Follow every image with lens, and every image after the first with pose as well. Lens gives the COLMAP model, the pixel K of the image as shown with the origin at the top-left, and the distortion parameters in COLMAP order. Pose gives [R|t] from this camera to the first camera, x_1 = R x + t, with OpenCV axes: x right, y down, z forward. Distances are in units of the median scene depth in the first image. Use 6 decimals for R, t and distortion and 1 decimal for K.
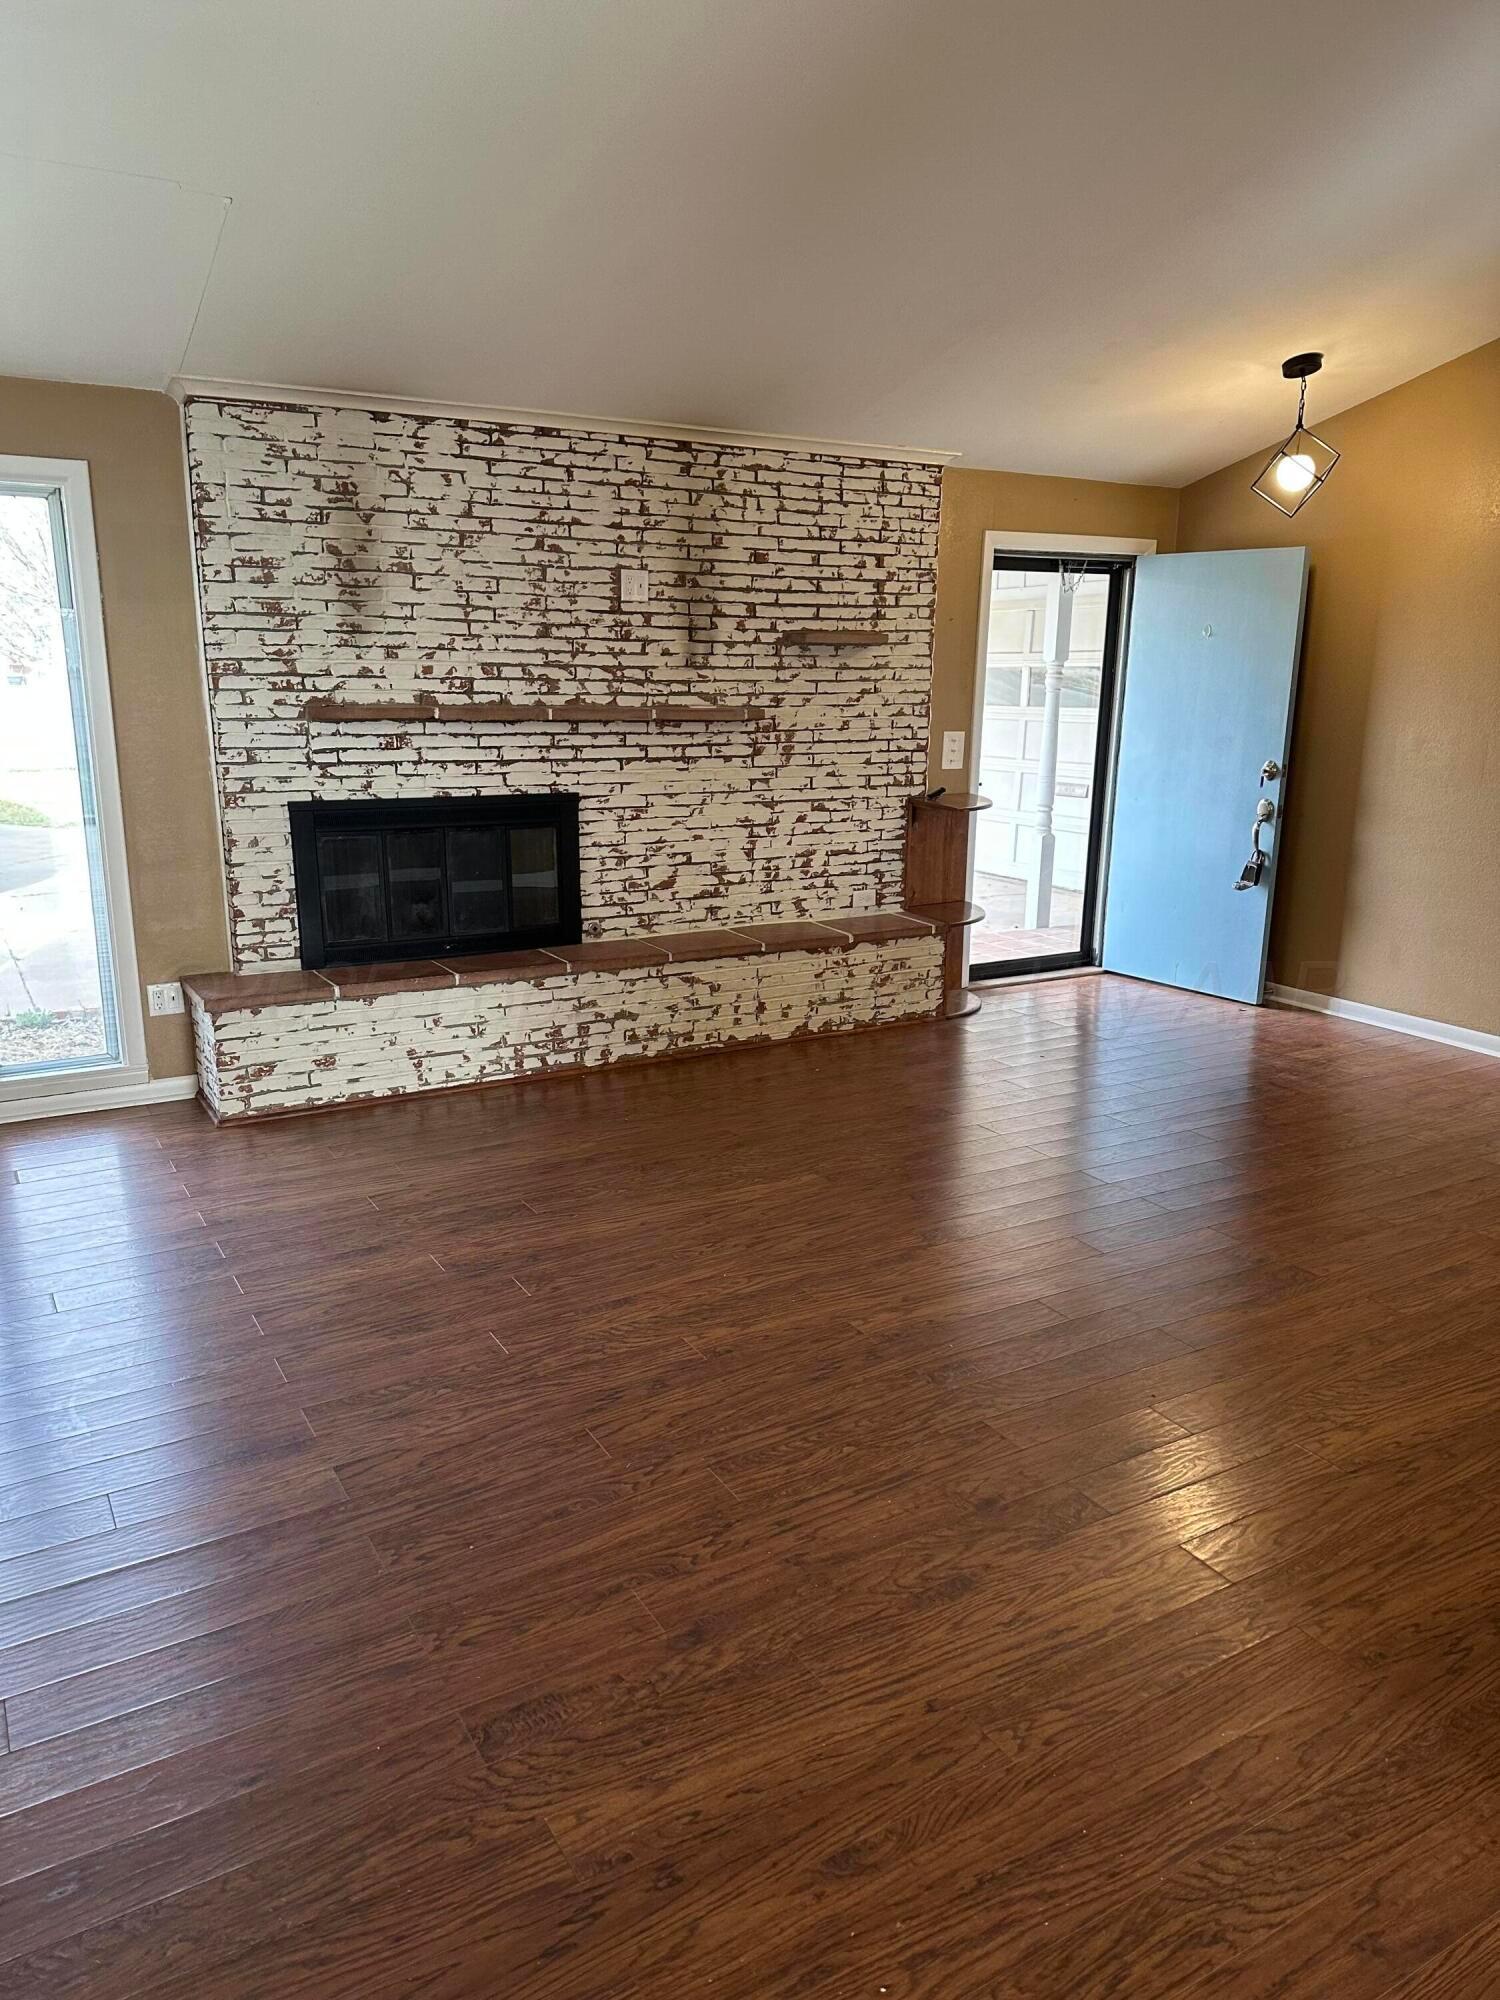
lens RADIAL K [[1391.0, 0, 741.1], [0, 1391.0, 1007.6], [0, 0, 1]] dist [0.005812, -0.002461]
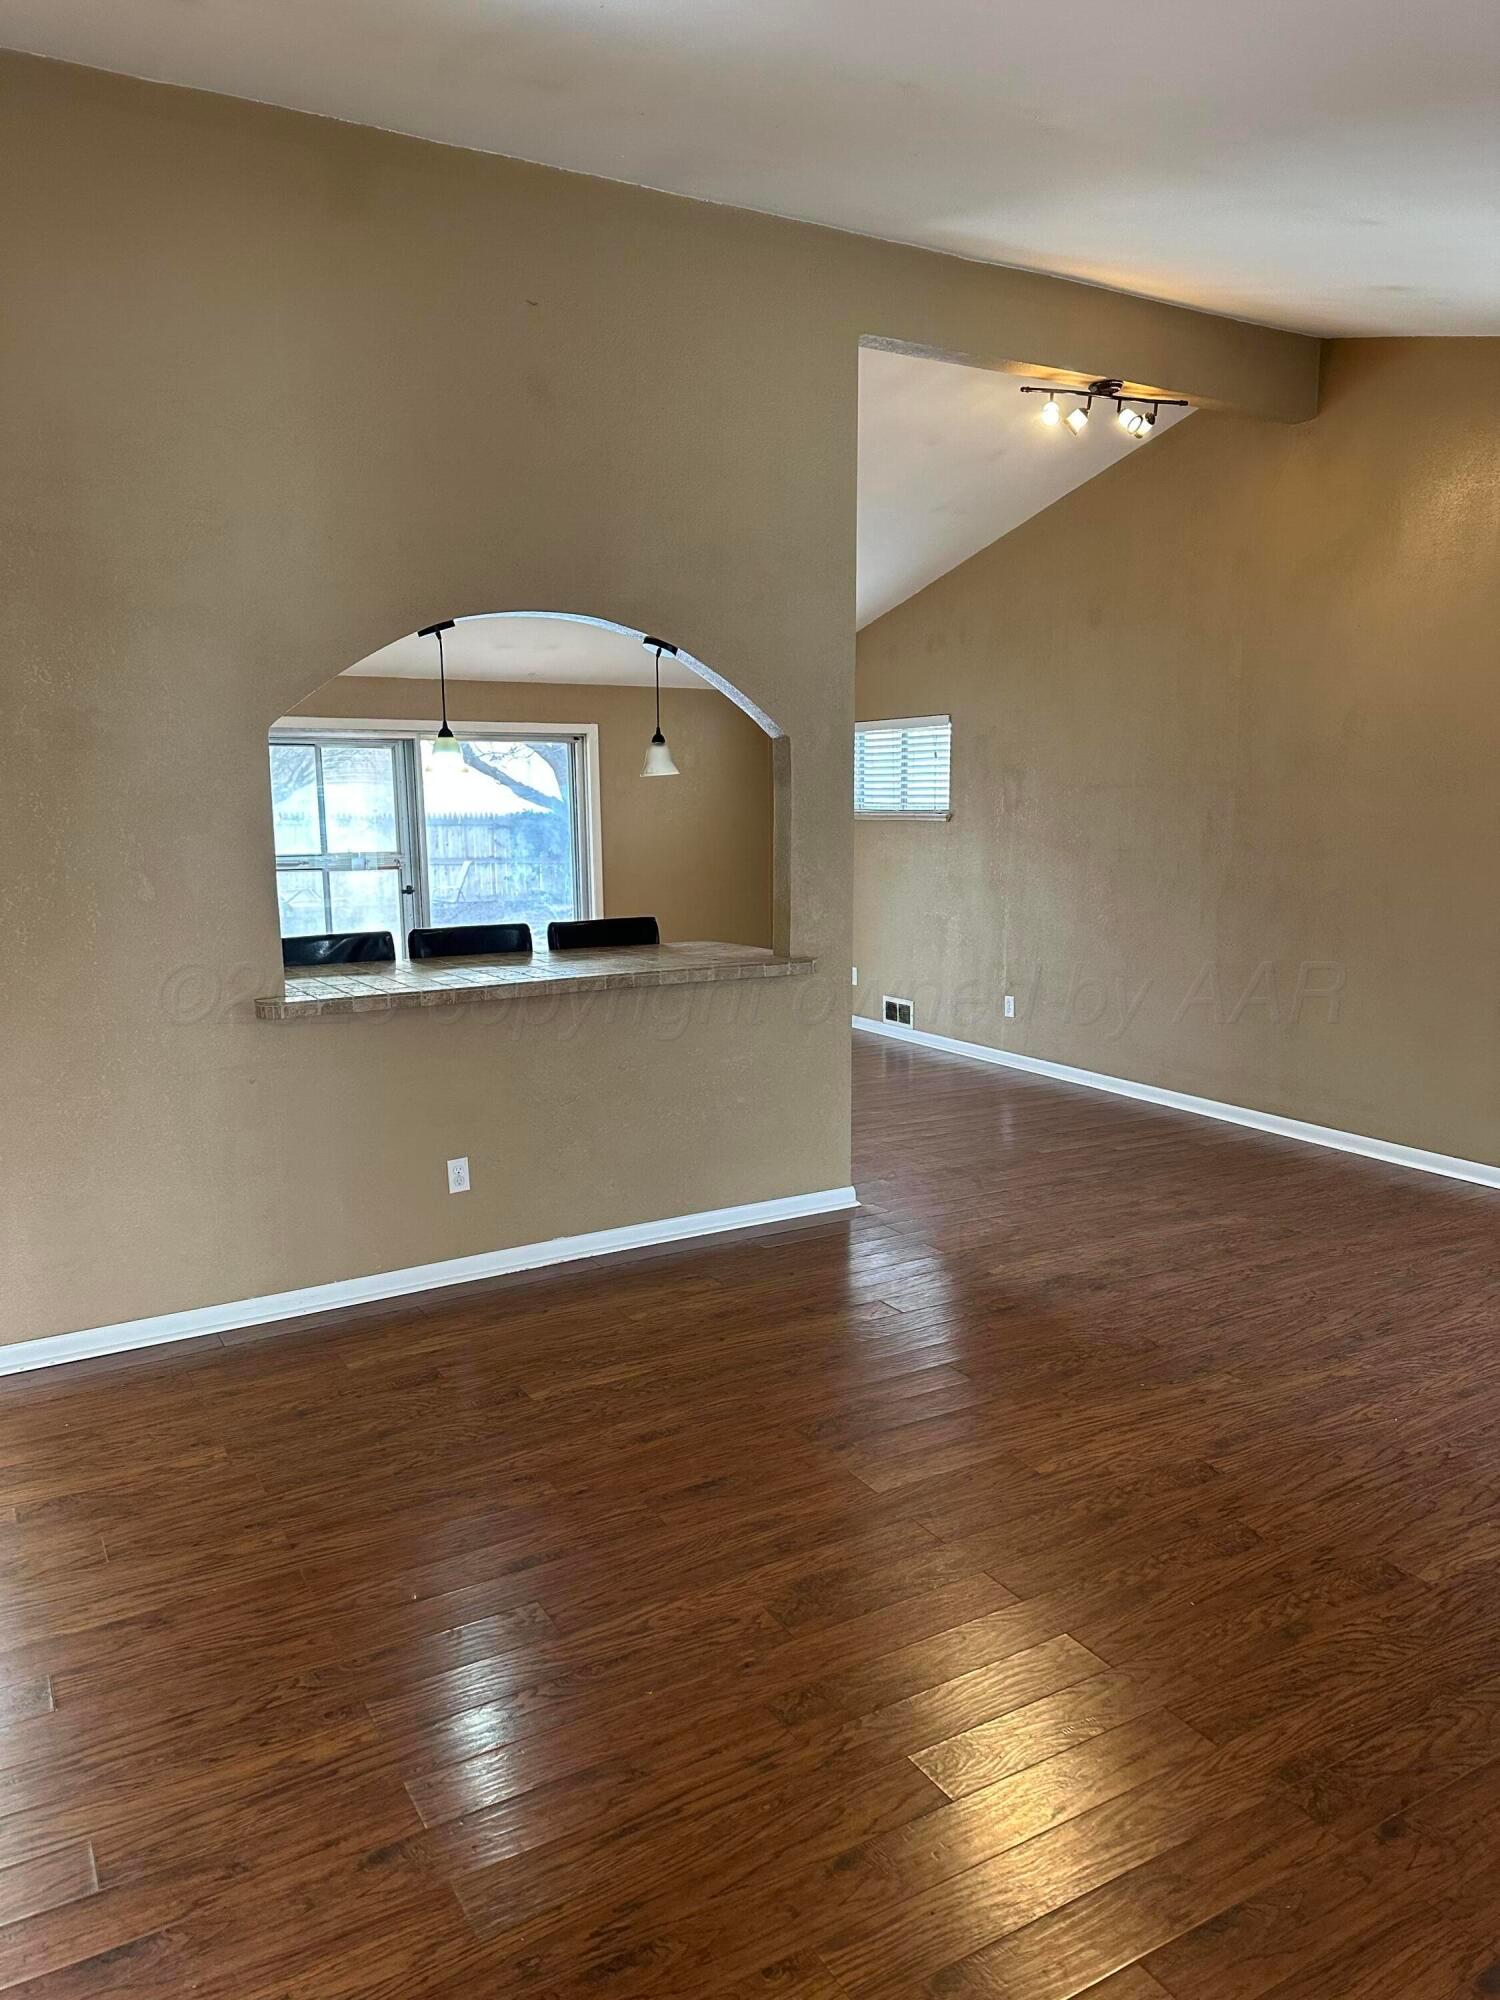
lens RADIAL K [[1391.0, 0, 743.0], [0, 1391.0, 1009.6], [0, 0, 1]] dist [0.005812, -0.002461]
pose [[-0.999998, 0.001949, -0.000521, 0.509542], [0.001568, 0.913521, 0.406788, -0.538915], [0.001269, 0.406786, -0.913522, 2.007467]]
